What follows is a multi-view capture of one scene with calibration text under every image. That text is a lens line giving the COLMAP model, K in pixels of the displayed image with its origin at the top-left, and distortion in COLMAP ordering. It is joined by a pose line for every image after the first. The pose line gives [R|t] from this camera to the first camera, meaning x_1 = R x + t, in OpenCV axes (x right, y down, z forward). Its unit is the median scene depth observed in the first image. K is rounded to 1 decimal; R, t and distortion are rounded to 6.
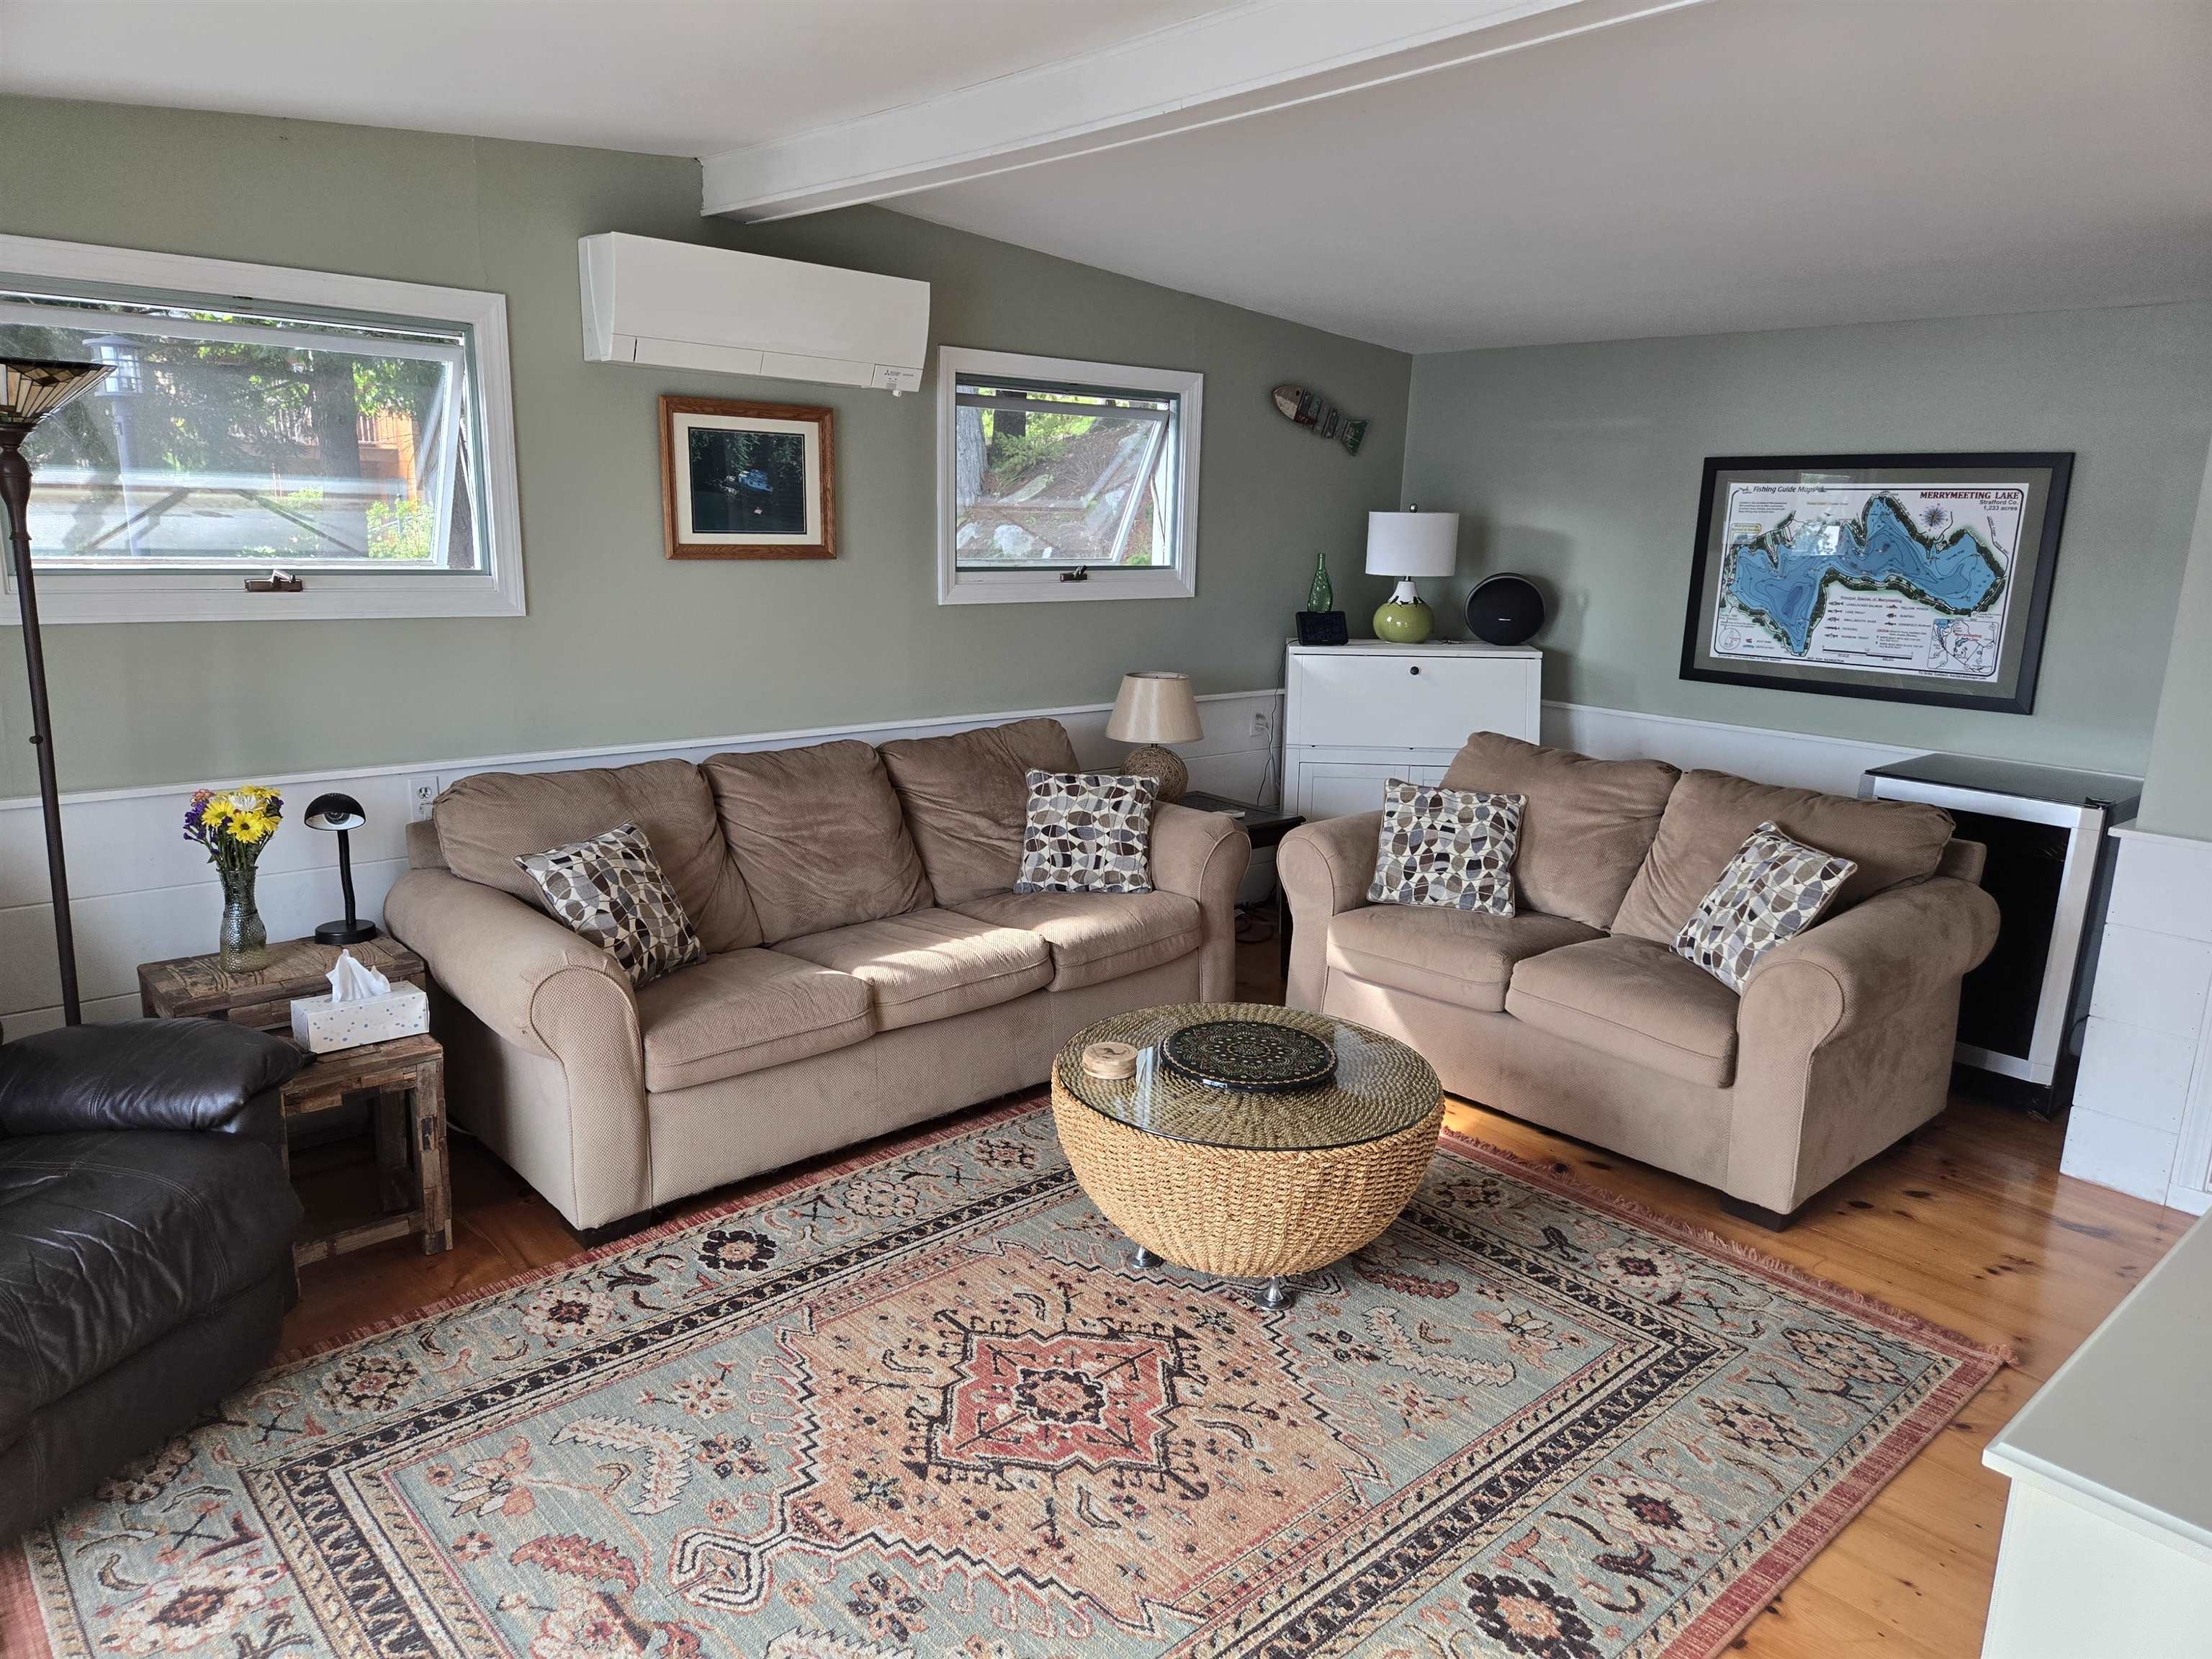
lens RADIAL K [[1472.2, 0, 1090.8], [0, 1472.2, 865.9], [0, 0, 1]] dist [0.077043, -0.062802]
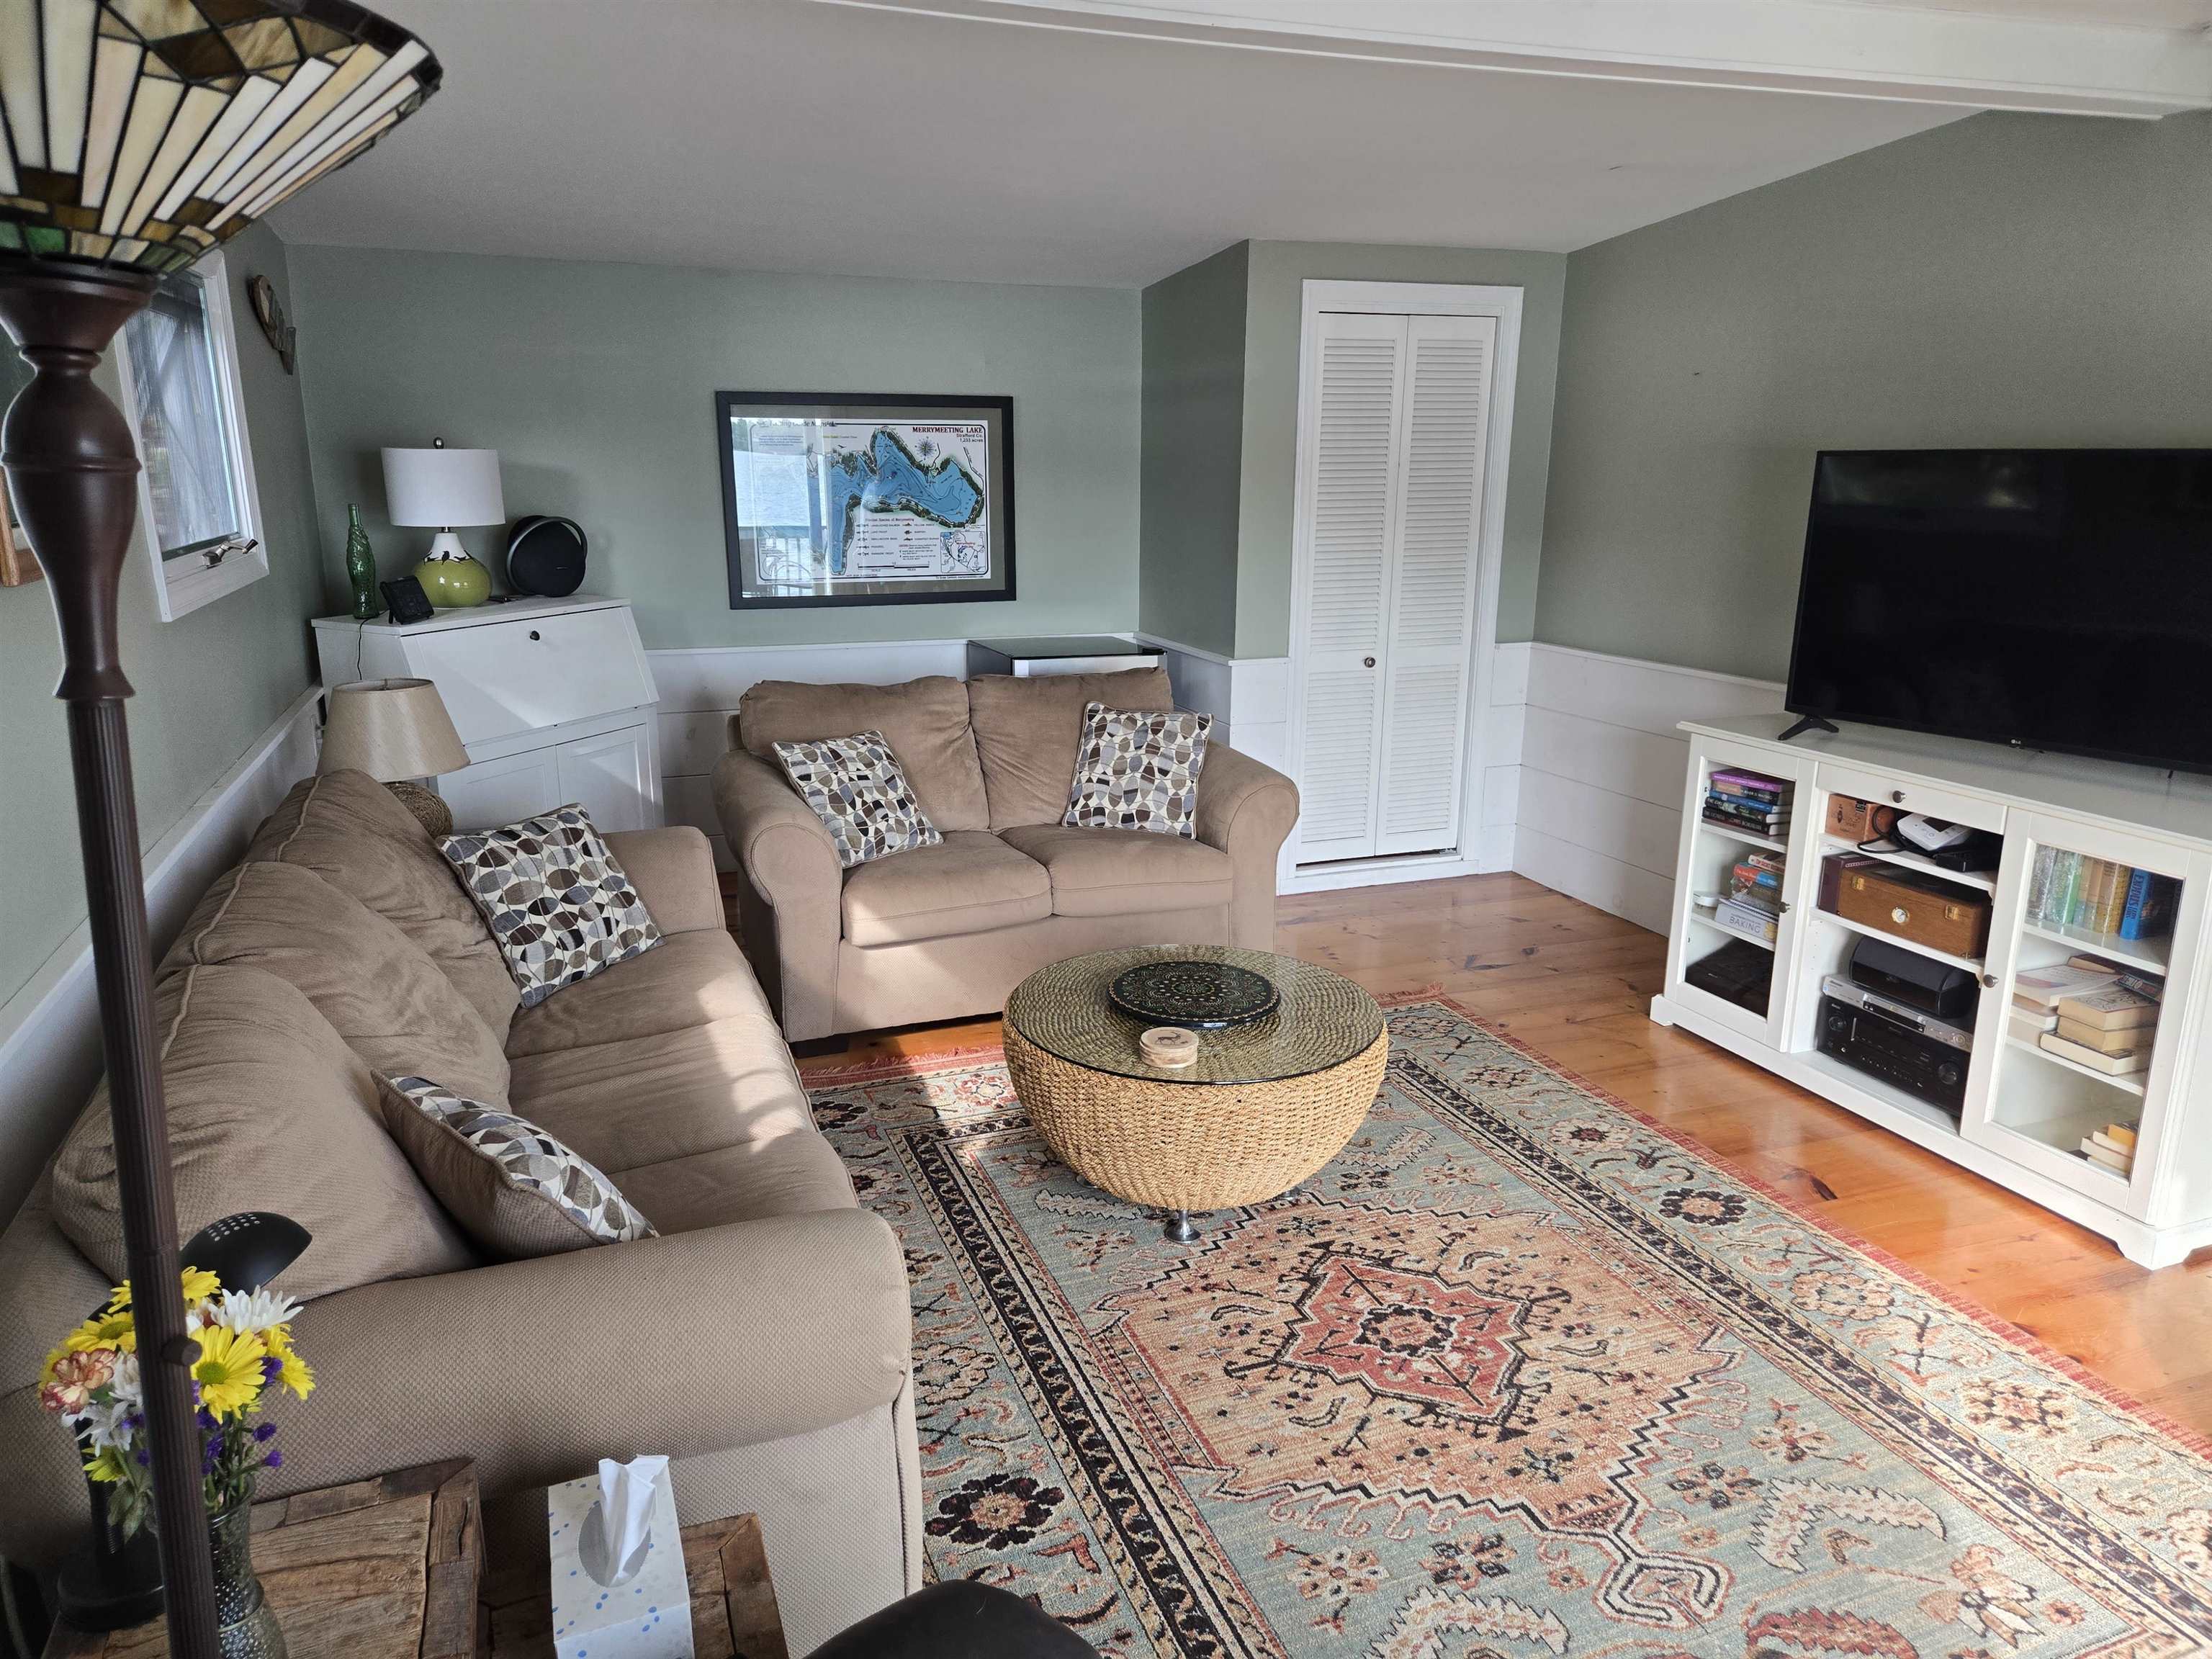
lens RADIAL K [[1472.2, 0, 1090.8], [0, 1472.2, 865.9], [0, 0, 1]] dist [0.077043, -0.062802]
pose [[0.353086, -0.277039, 0.893633, -0.569286], [0.231074, 0.951385, 0.203643, -0.127398], [-0.906606, 0.134592, 0.399937, 0.457468]]
